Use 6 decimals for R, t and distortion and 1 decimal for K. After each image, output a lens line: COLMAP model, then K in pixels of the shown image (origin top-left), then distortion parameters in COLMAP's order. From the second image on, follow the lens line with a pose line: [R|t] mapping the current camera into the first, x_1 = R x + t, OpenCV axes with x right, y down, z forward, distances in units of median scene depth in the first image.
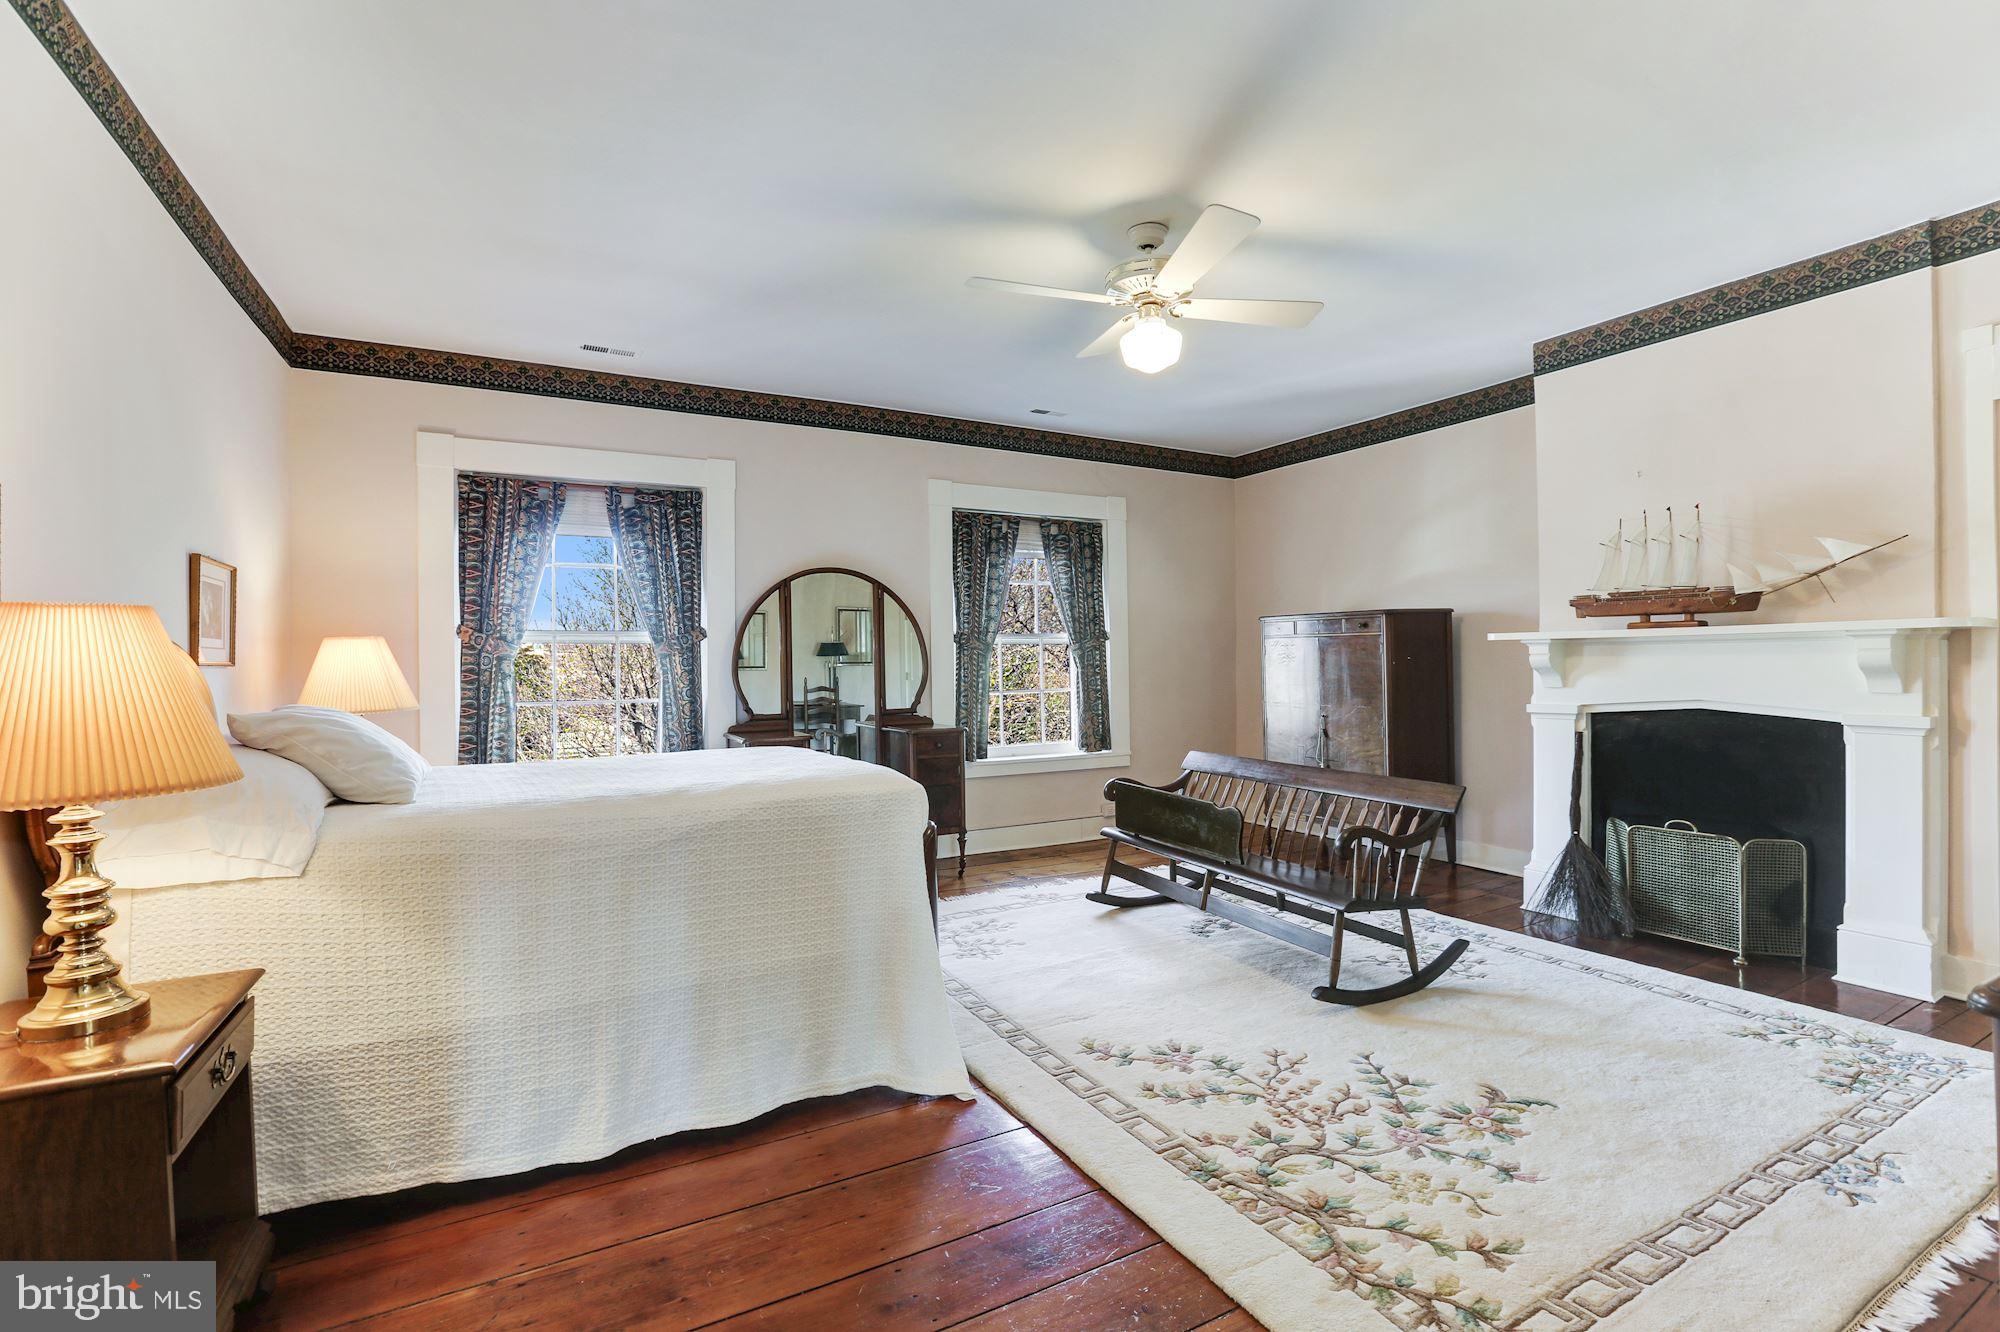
lens RADIAL K [[919.0, 0, 994.4], [0, 919.0, 667.4], [0, 0, 1]] dist [-0.002878, -0.000158]
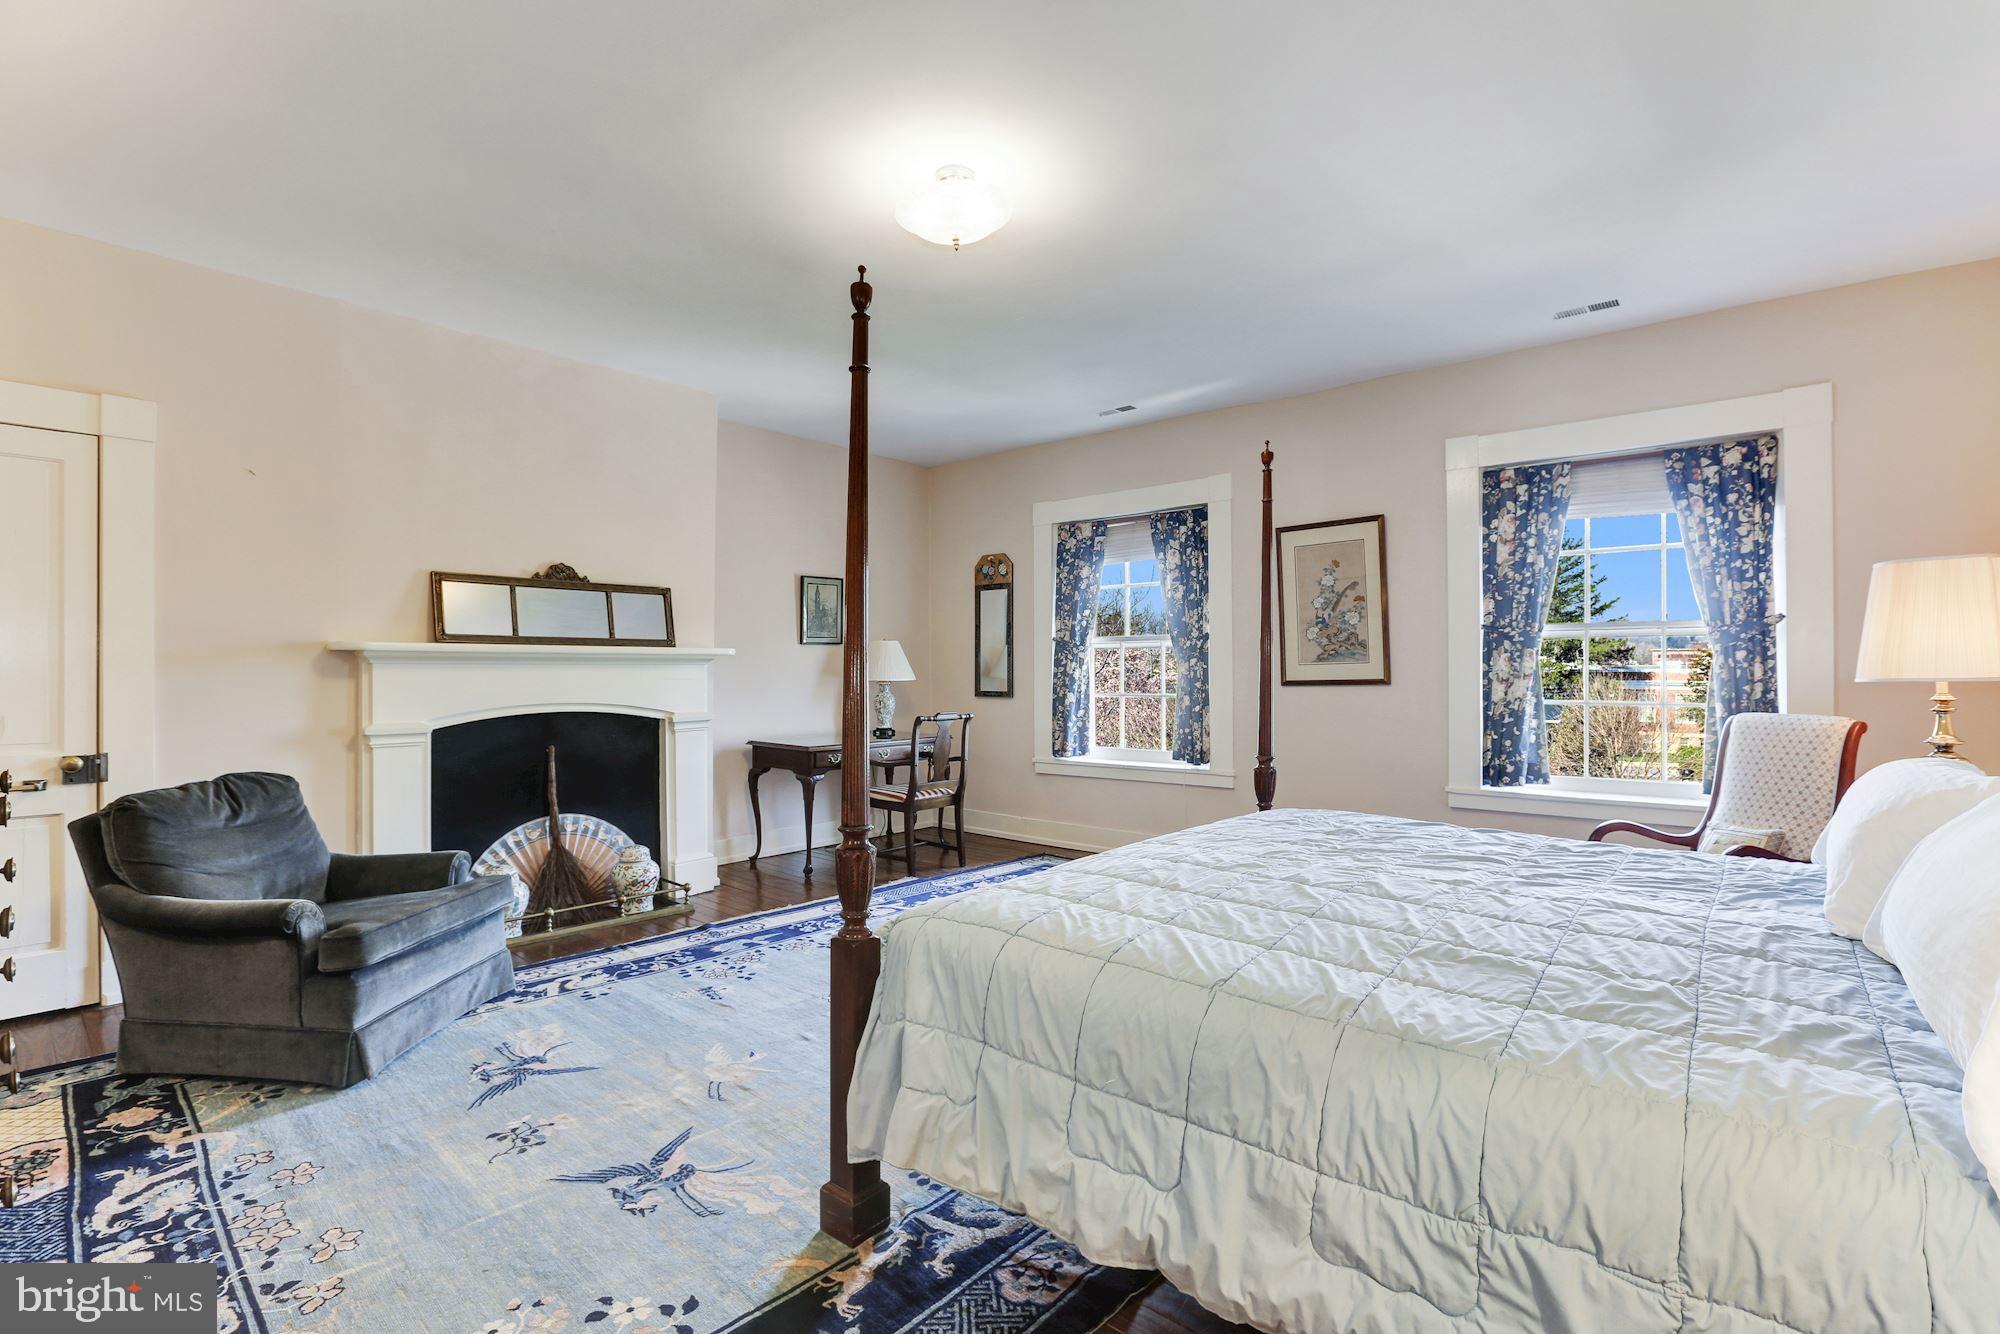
lens RADIAL K [[919.0, 0, 992.6], [0, 919.0, 663.8], [0, 0, 1]] dist [-0.002878, -0.000158]
pose [[0.327947, 0.011349, -0.944628, 0.669072], [-0.000696, 0.999930, 0.011772, -0.012694], [0.944696, -0.003204, 0.327932, 0.396695]]
